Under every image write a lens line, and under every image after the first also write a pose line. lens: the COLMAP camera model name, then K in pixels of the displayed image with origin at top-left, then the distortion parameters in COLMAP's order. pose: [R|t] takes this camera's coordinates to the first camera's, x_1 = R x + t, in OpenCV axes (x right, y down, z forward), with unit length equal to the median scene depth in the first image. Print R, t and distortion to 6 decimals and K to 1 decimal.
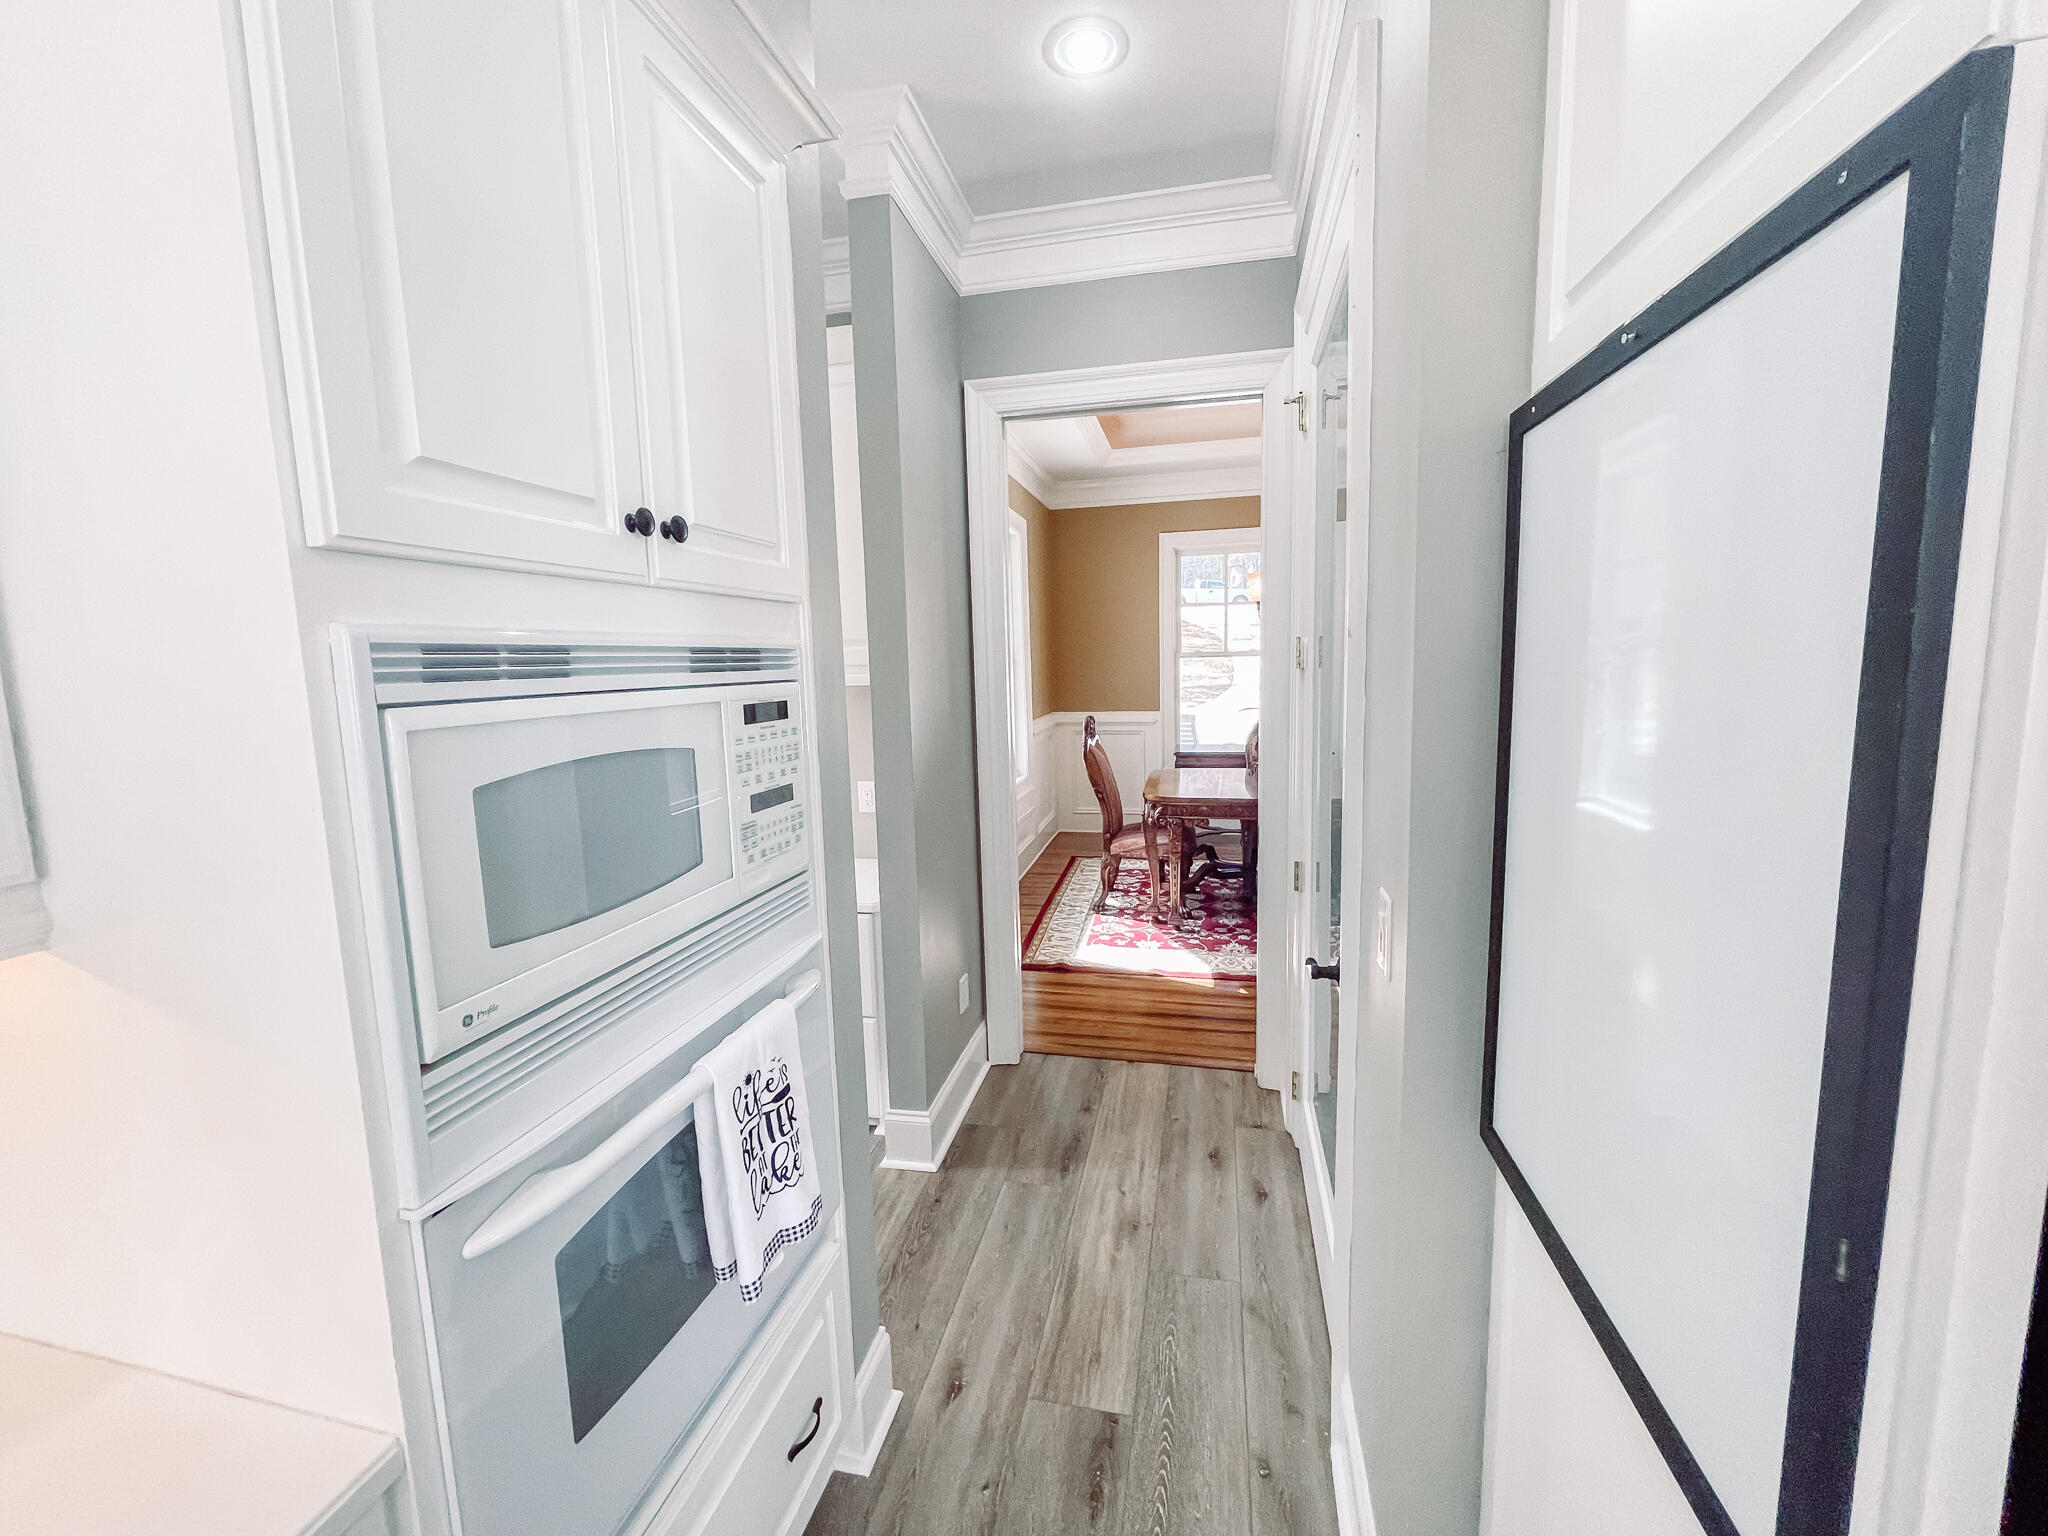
lens RADIAL K [[828.5, 0, 1024.2], [0, 828.5, 759.5], [0, 0, 1]] dist [-0.001963, -0.002311]
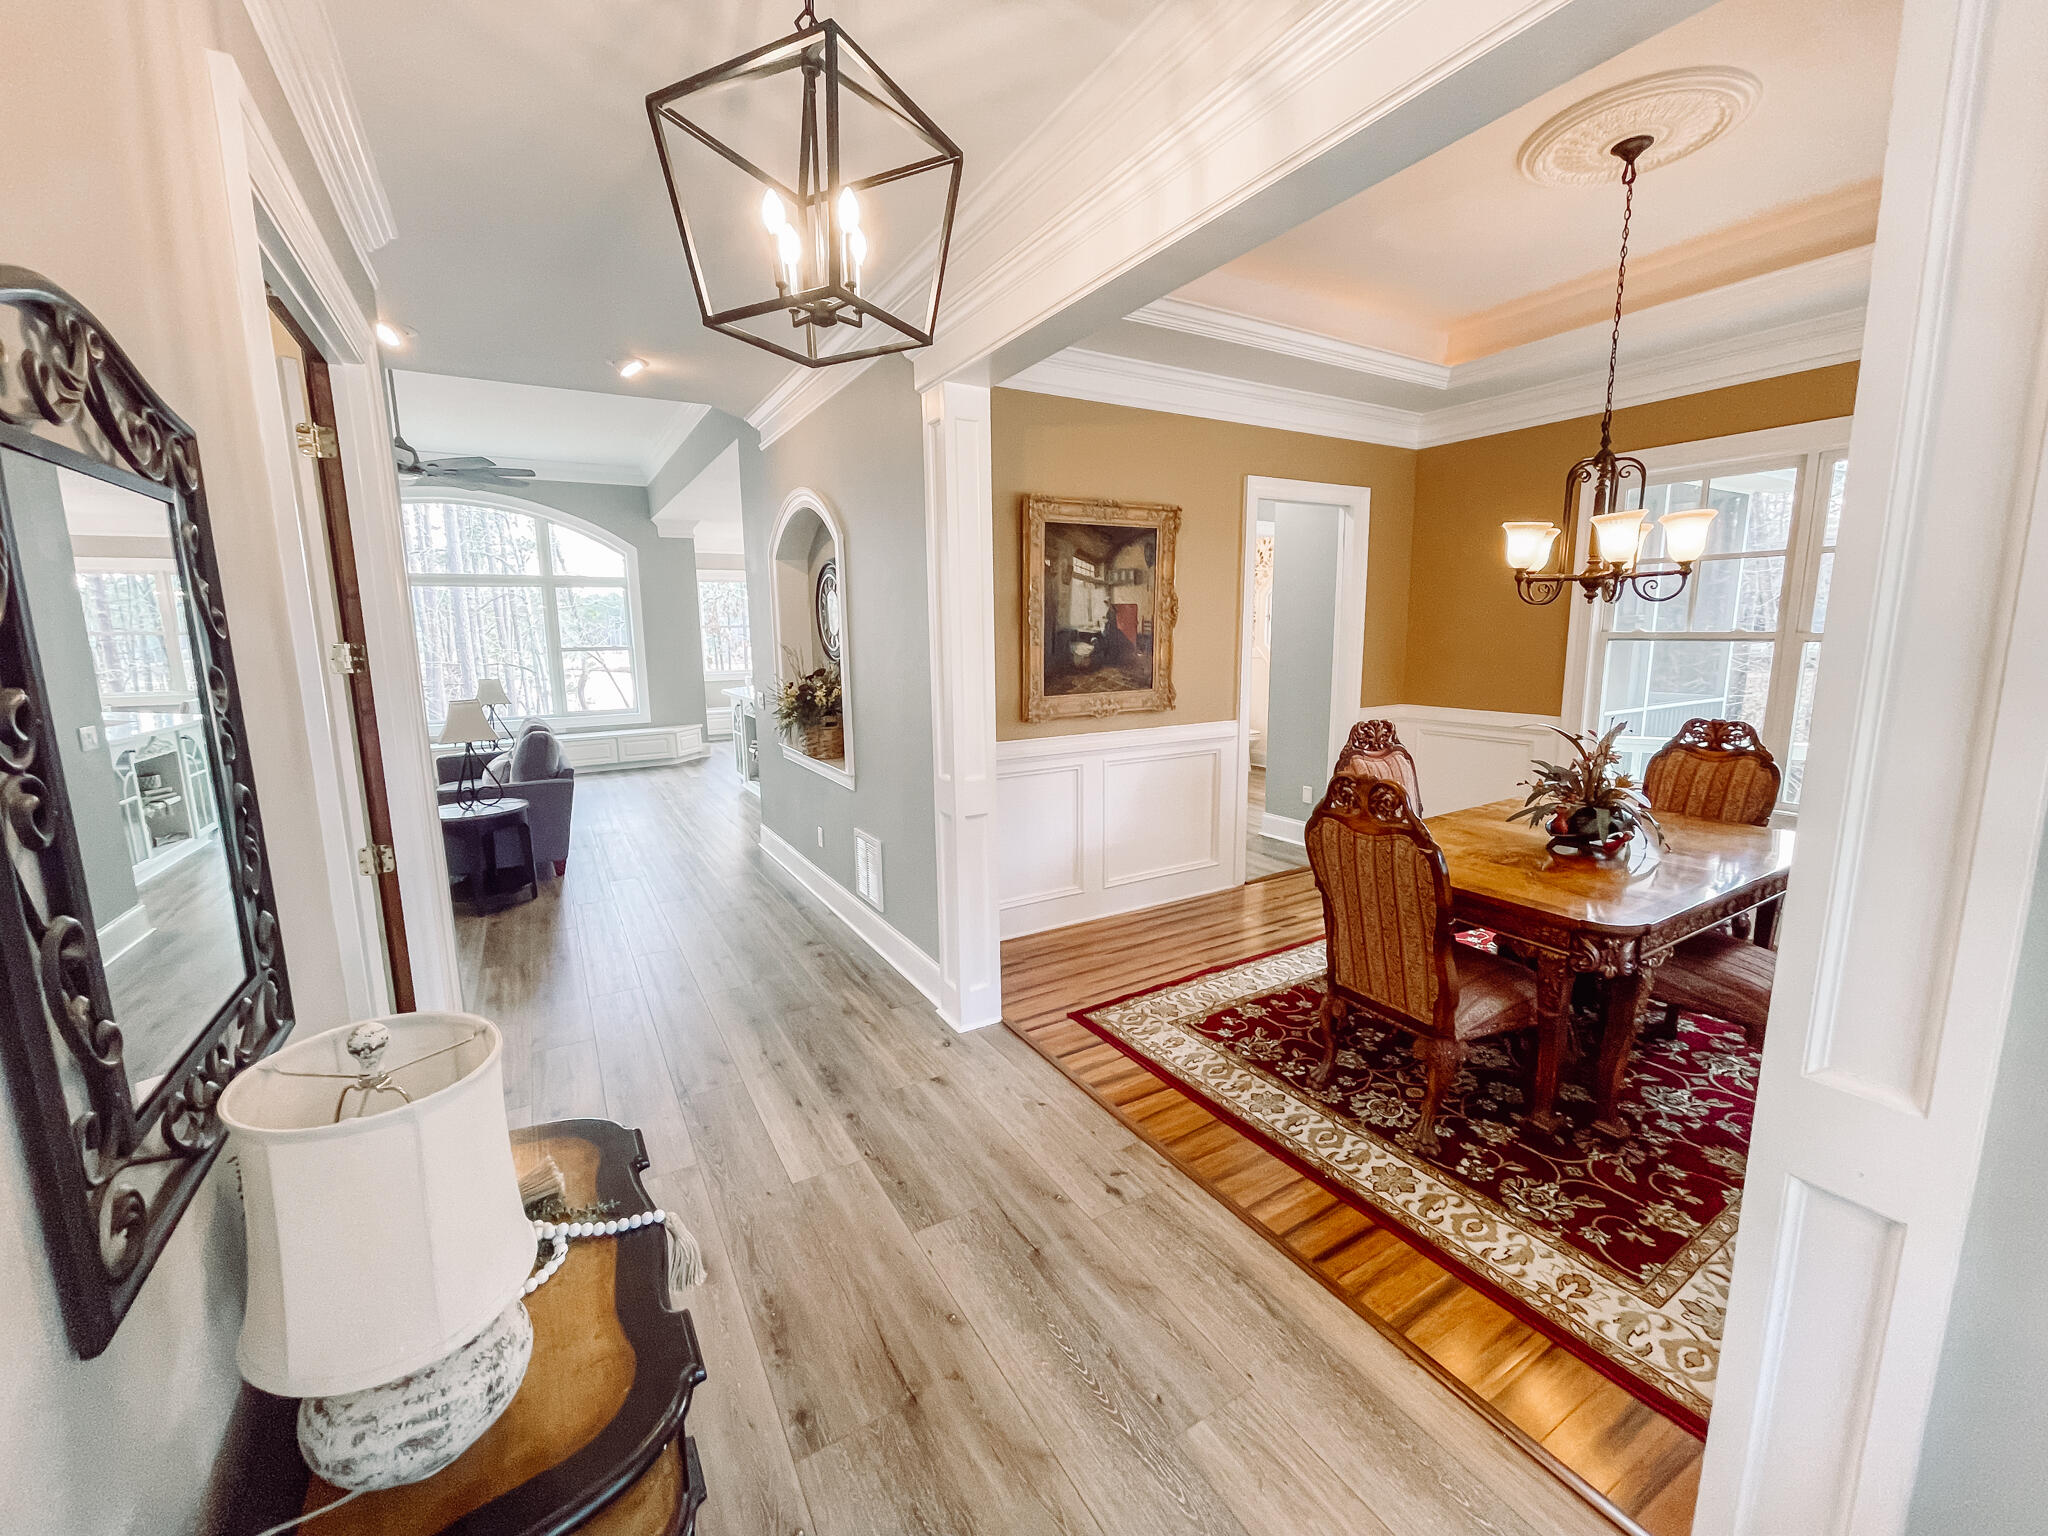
lens RADIAL K [[825.9, 0, 1016.5], [0, 825.9, 757.4], [0, 0, 1]] dist [-0.011406, 0.004275]
pose [[0.720137, -0.095735, 0.687195, -0.460870], [0.083357, 0.995199, 0.051292, -0.120636], [-0.688806, 0.020346, 0.724660, 0.895185]]
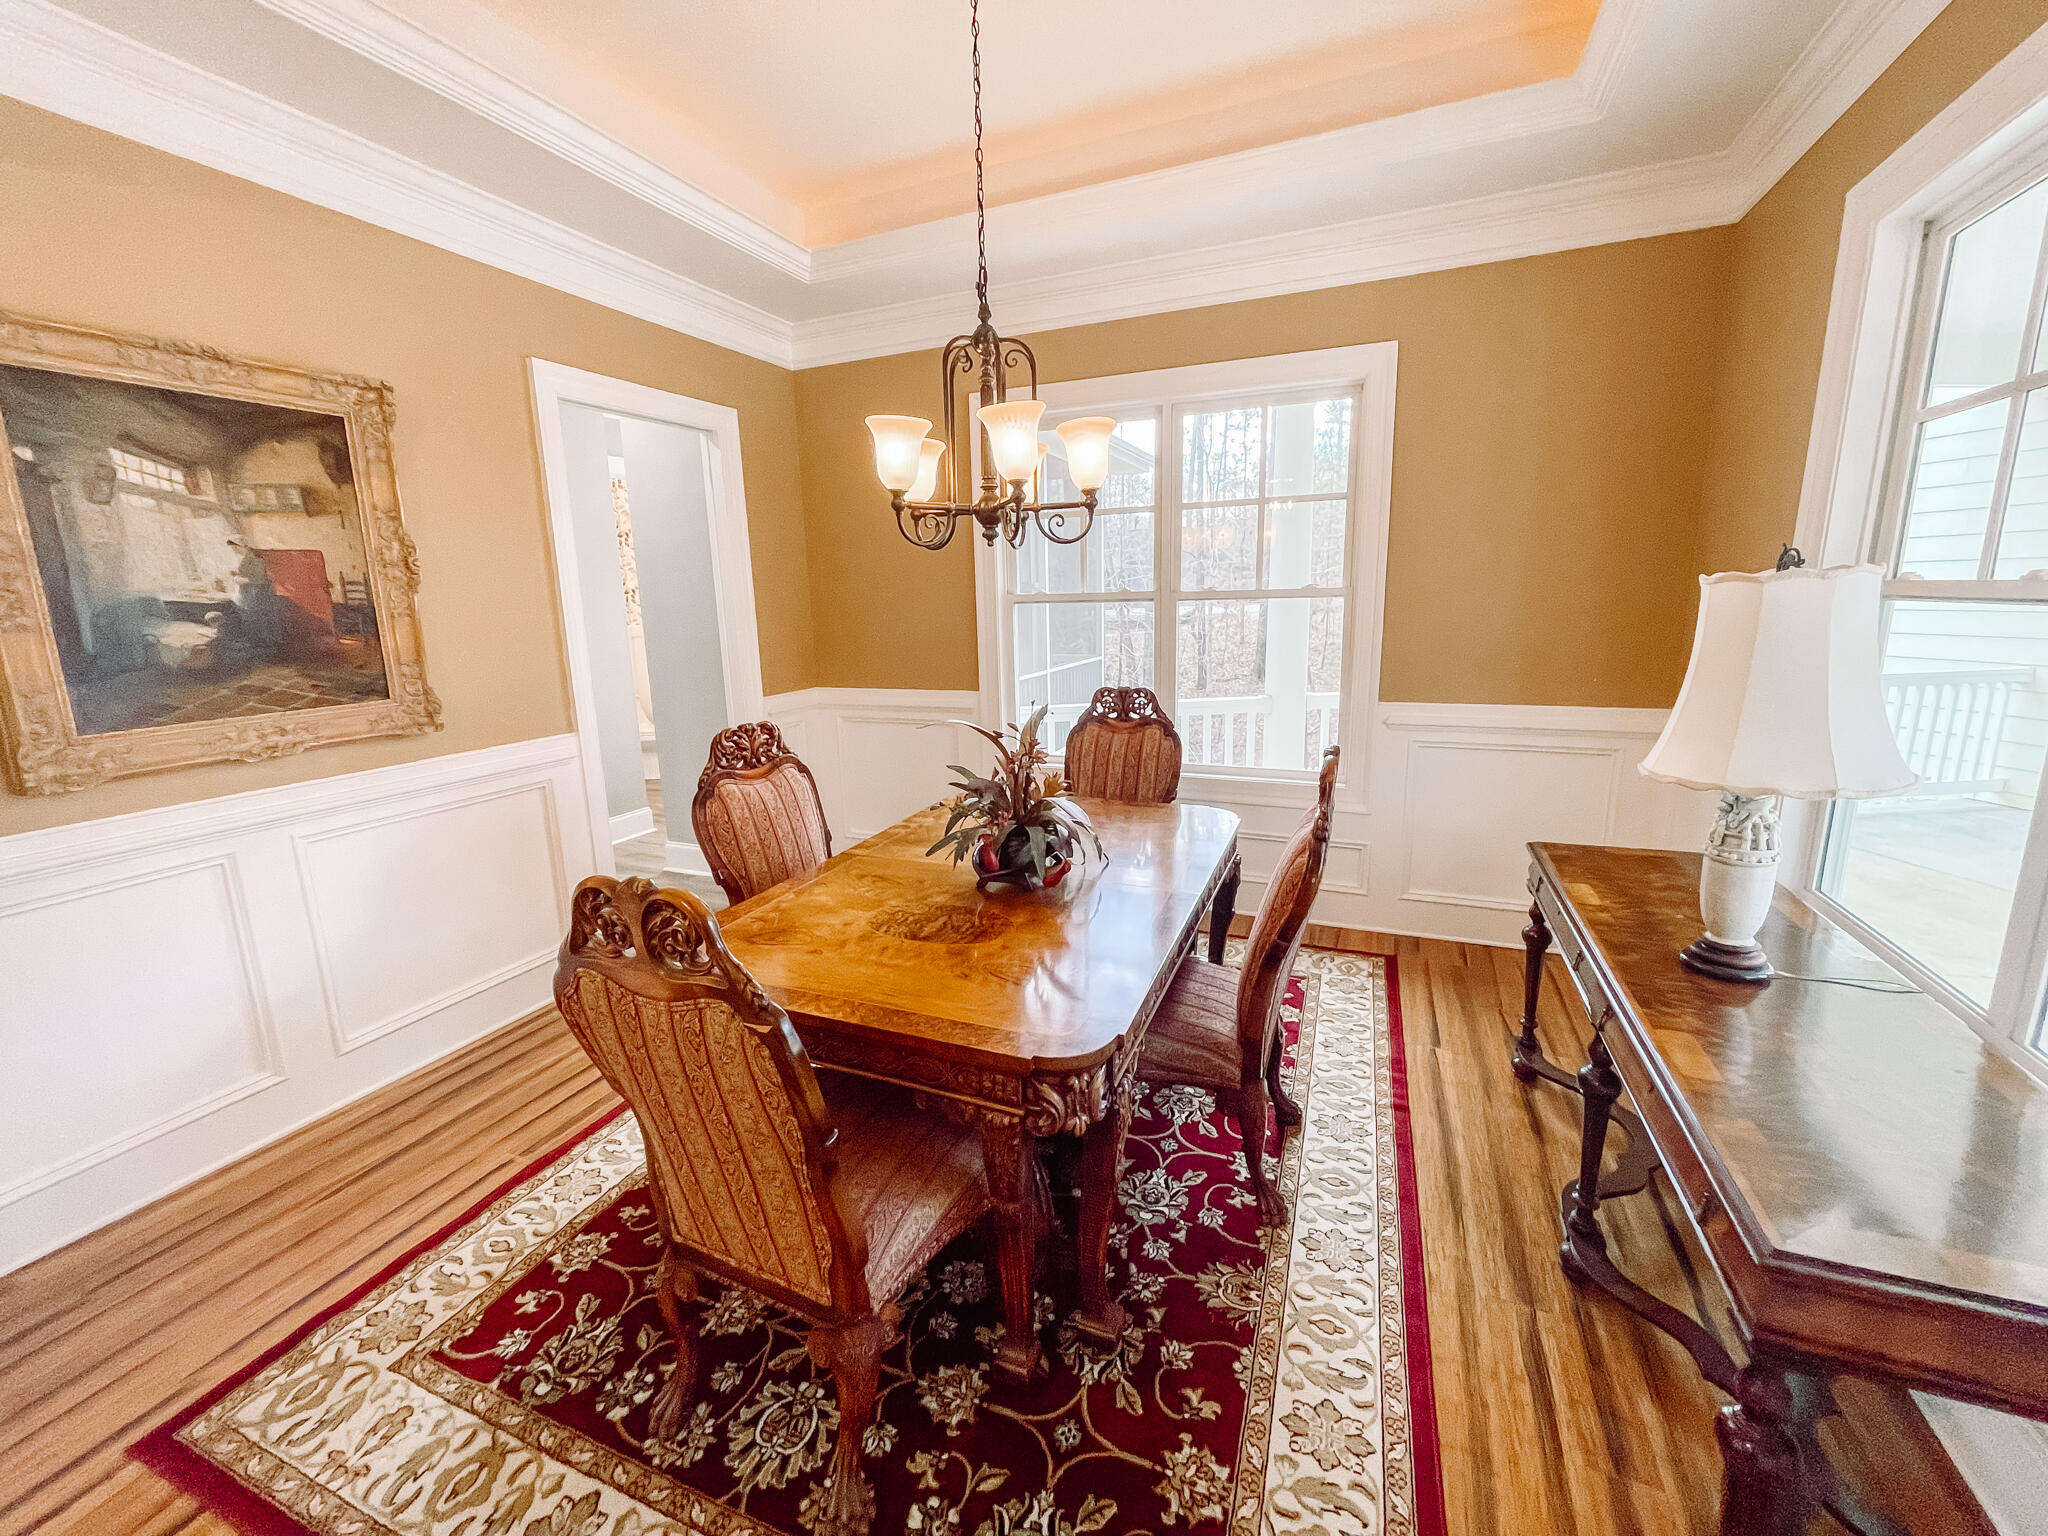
lens RADIAL K [[828.5, 0, 1024.2], [0, 828.5, 759.5], [0, 0, 1]] dist [-0.001963, -0.002311]
pose [[0.168443, -0.175128, 0.970029, -0.132640], [0.143264, 0.977991, 0.151688, -0.120354], [-0.975245, 0.113420, 0.189825, 0.960932]]
